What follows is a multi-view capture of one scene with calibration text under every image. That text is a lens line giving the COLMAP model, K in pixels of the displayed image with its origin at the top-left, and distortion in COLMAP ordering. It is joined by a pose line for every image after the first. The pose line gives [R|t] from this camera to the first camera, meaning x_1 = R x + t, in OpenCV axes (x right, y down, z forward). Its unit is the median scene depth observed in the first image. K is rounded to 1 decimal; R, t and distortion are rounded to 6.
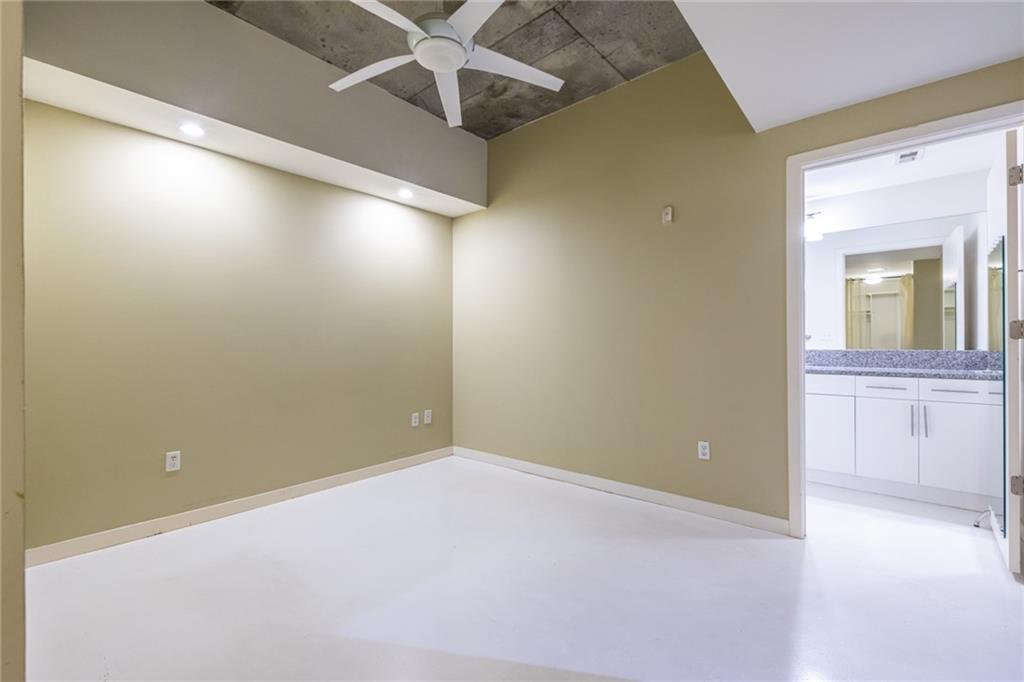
lens RADIAL K [[434.8, 0, 501.6], [0, 434.8, 340.6], [0, 0, 1]] dist [0.004835, -0.000251]
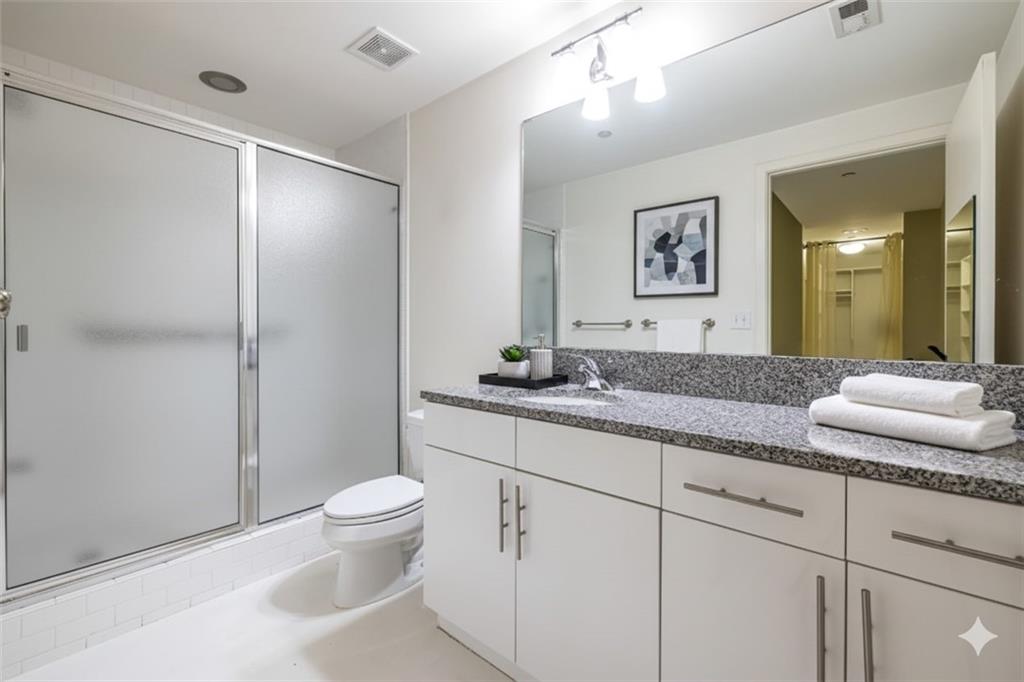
lens RADIAL K [[438.8, 0, 514.0], [0, 438.8, 334.6], [0, 0, 1]] dist [0.001439, 0.000821]
pose [[0.999809, 0.009860, 0.016882, 0.598728], [-0.010136, 0.999815, 0.016332, -0.000178], [-0.016718, -0.016500, 0.999724, 0.592169]]
